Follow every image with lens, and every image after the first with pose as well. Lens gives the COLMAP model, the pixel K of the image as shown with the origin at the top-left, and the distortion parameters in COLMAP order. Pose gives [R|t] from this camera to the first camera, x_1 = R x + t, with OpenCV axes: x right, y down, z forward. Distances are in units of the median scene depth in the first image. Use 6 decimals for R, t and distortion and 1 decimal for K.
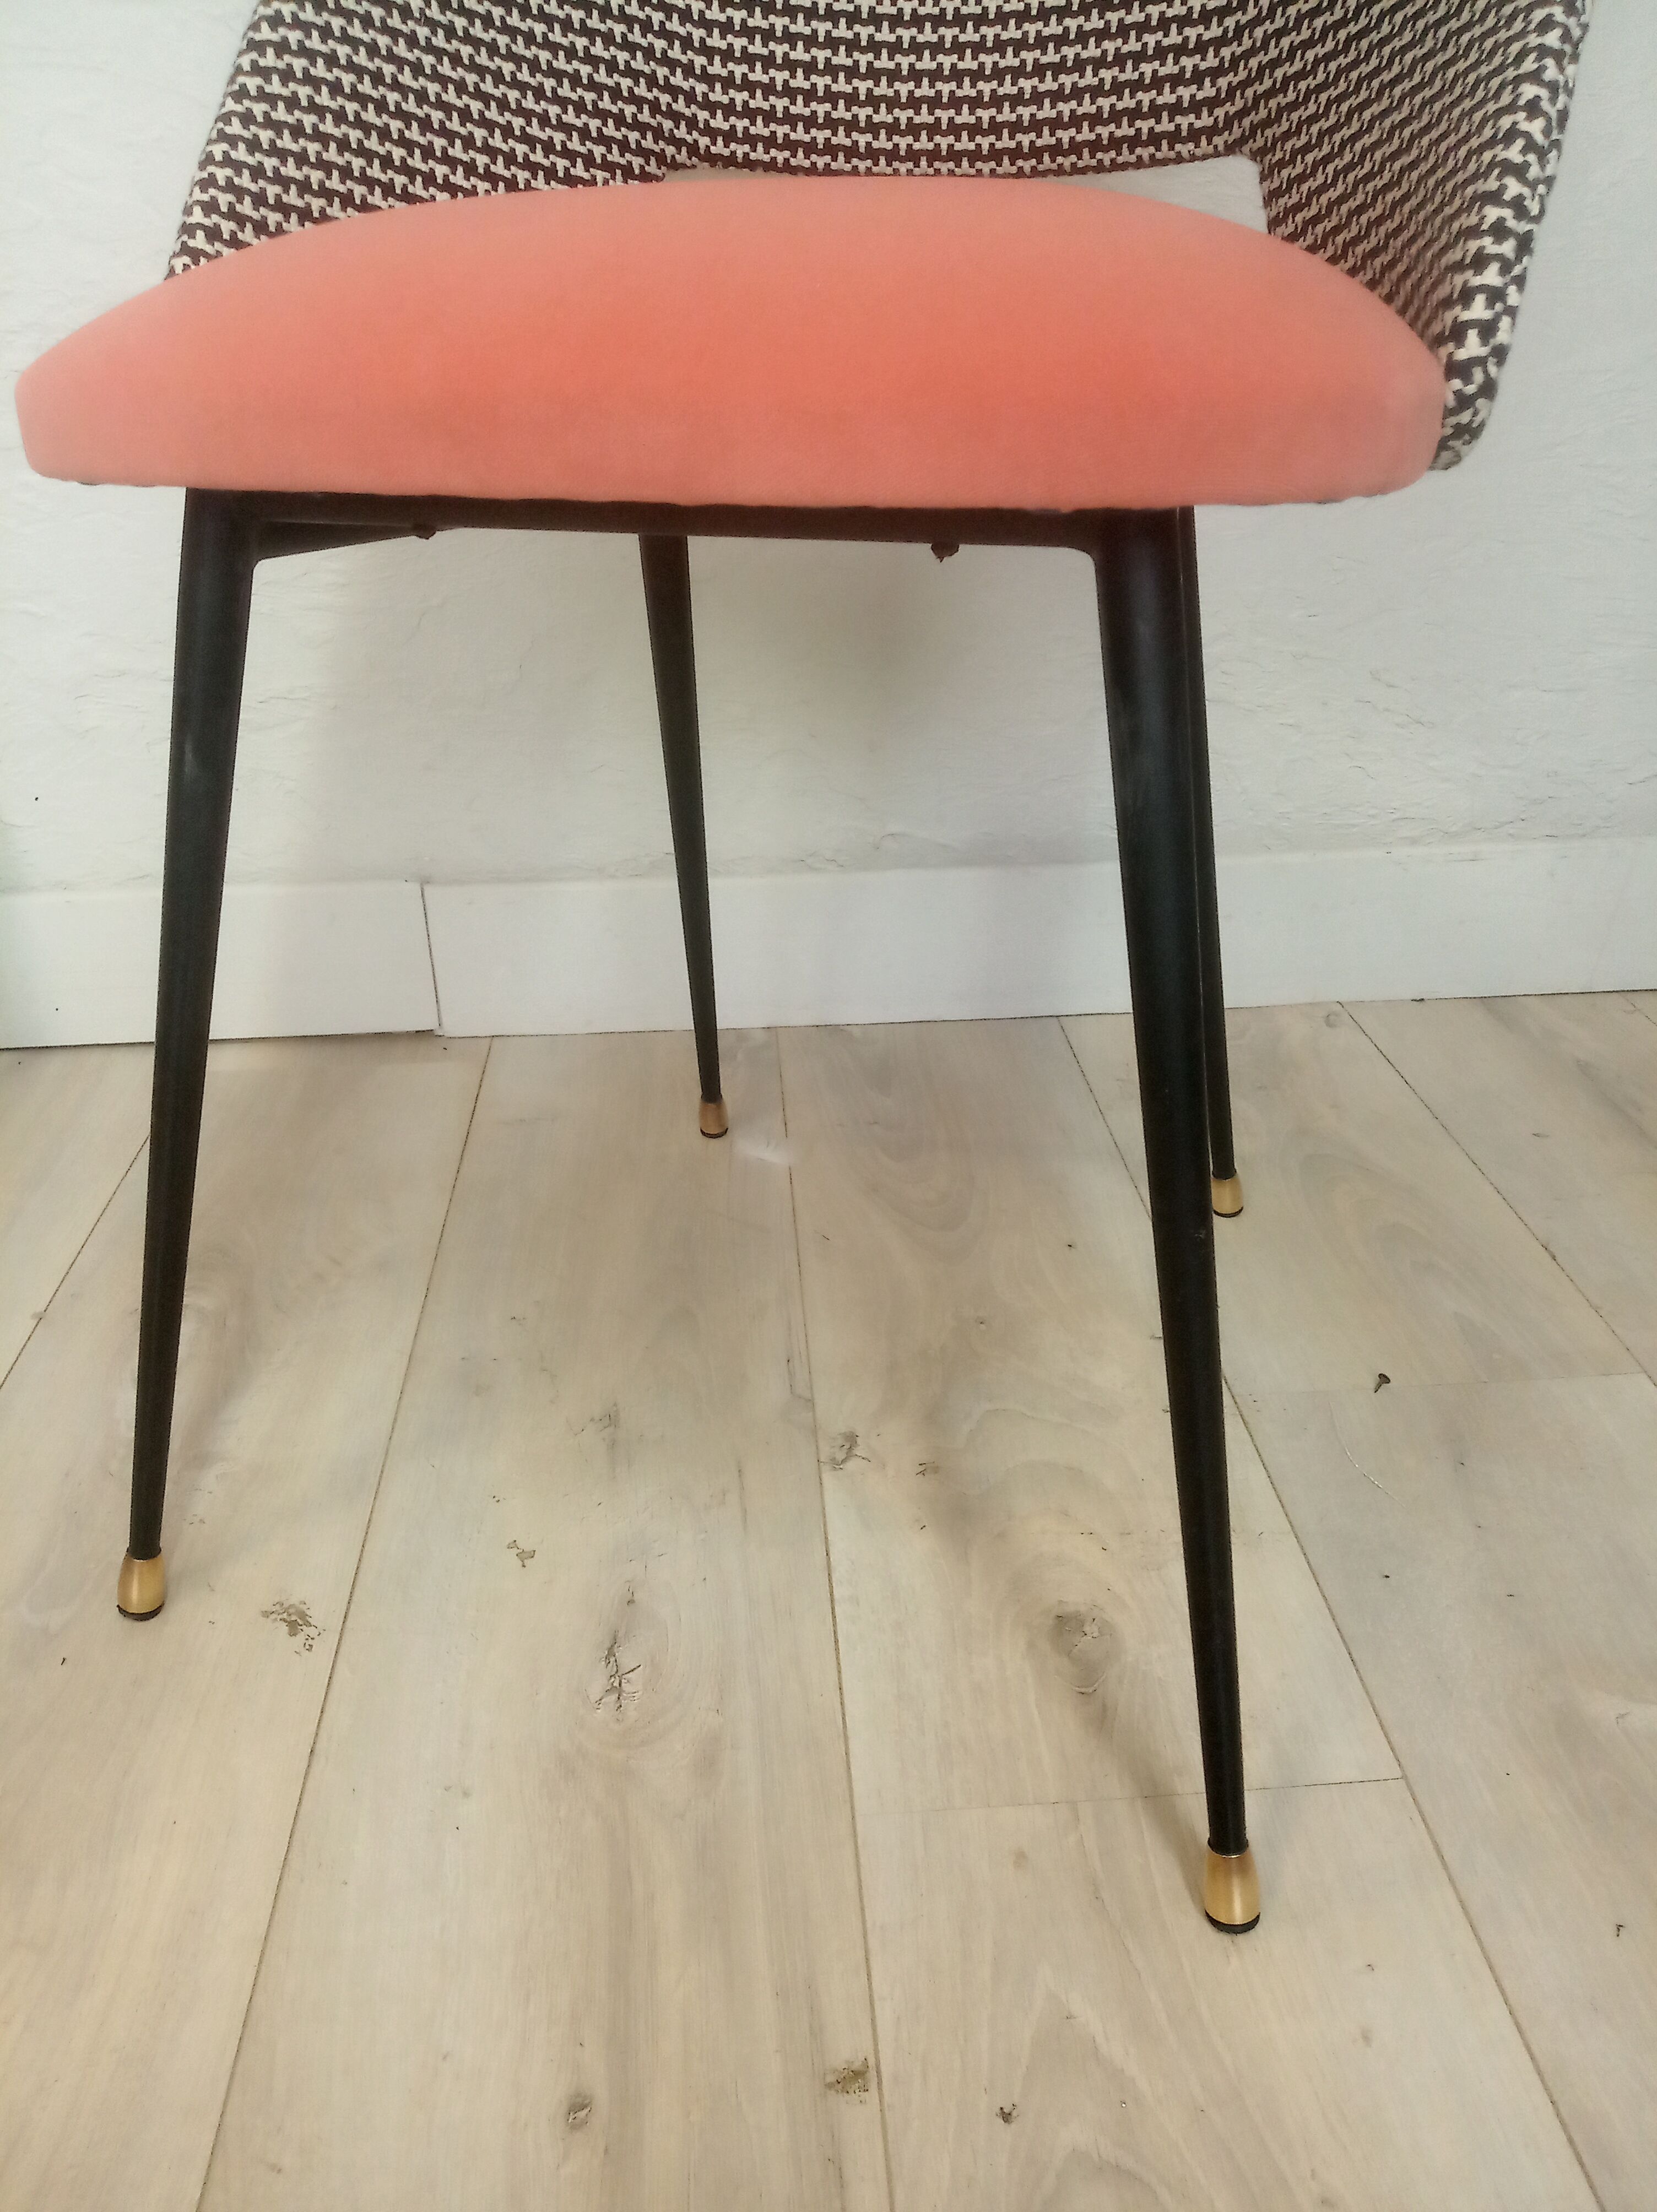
lens RADIAL K [[1734.4, 0, 824.8], [0, 1734.4, 1102.5], [0, 0, 1]] dist [0.036464, -0.062518]
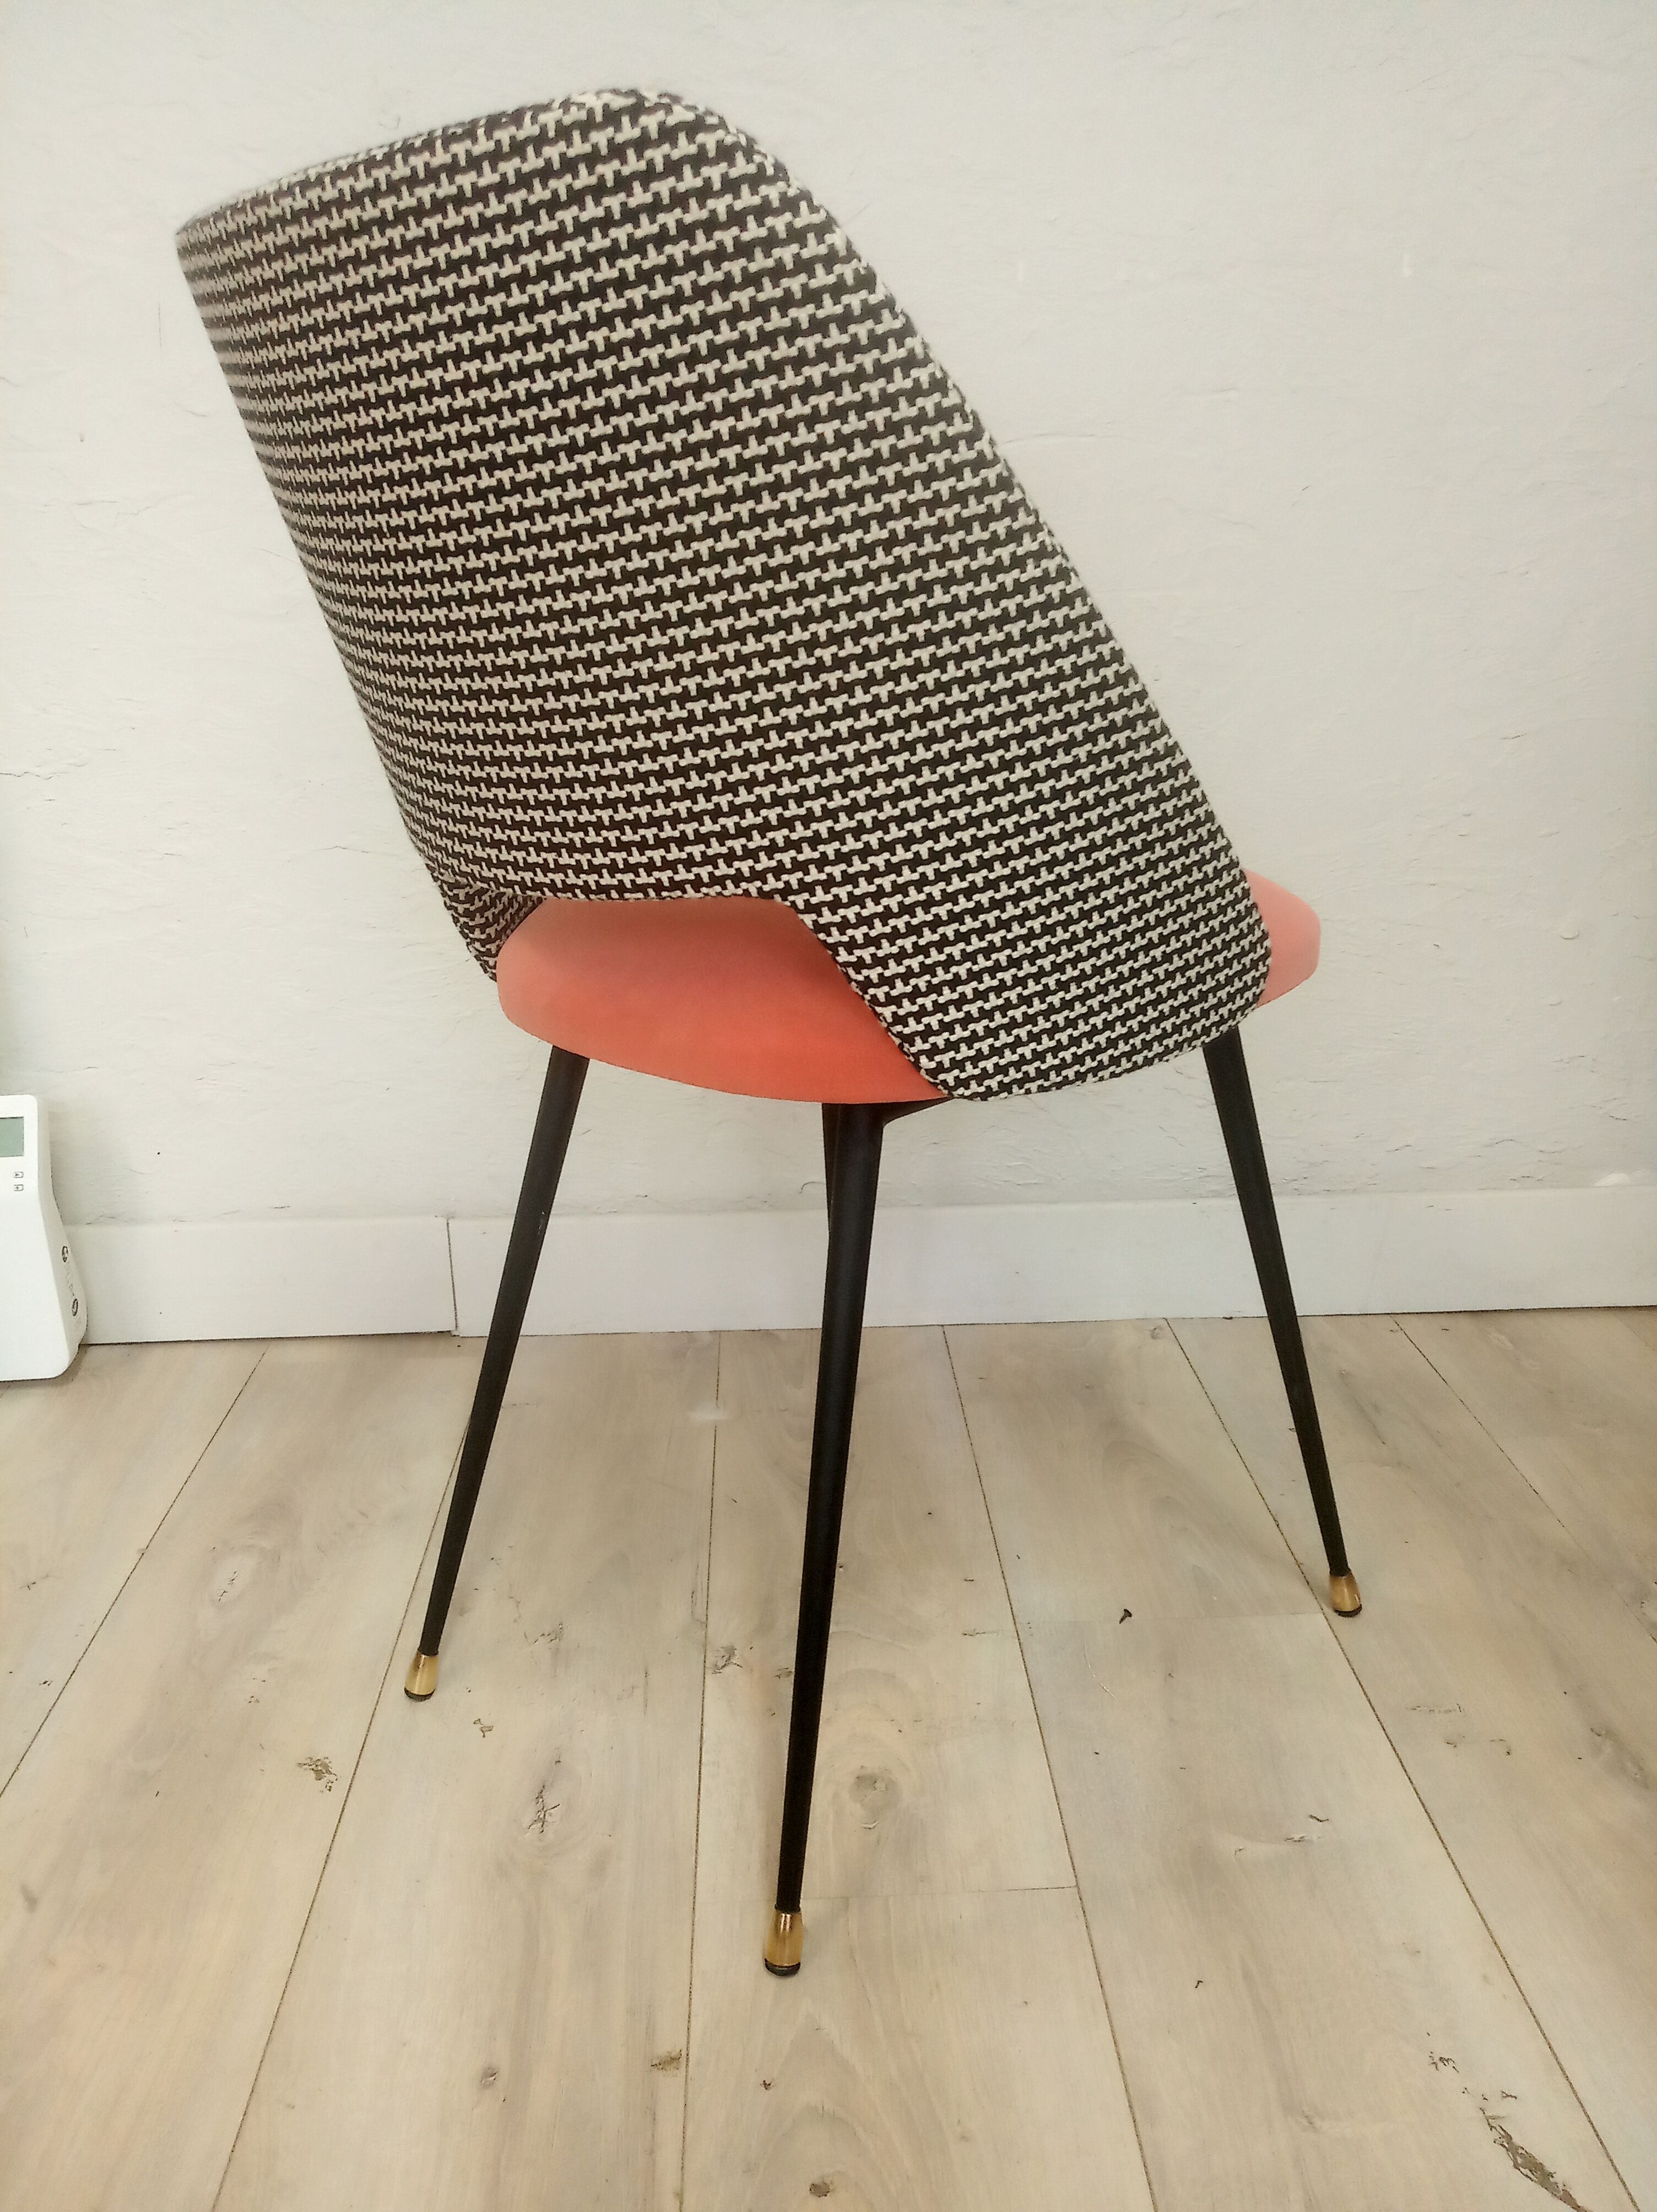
lens RADIAL K [[1734.4, 0, 826.4], [0, 1734.4, 1081.0], [0, 0, 1]] dist [0.036464, -0.062518]
pose [[0.999643, 0.011015, -0.024333, 0.133296], [-0.014926, 0.985861, -0.166898, -0.023353], [0.022151, 0.167202, 0.985674, -0.473093]]
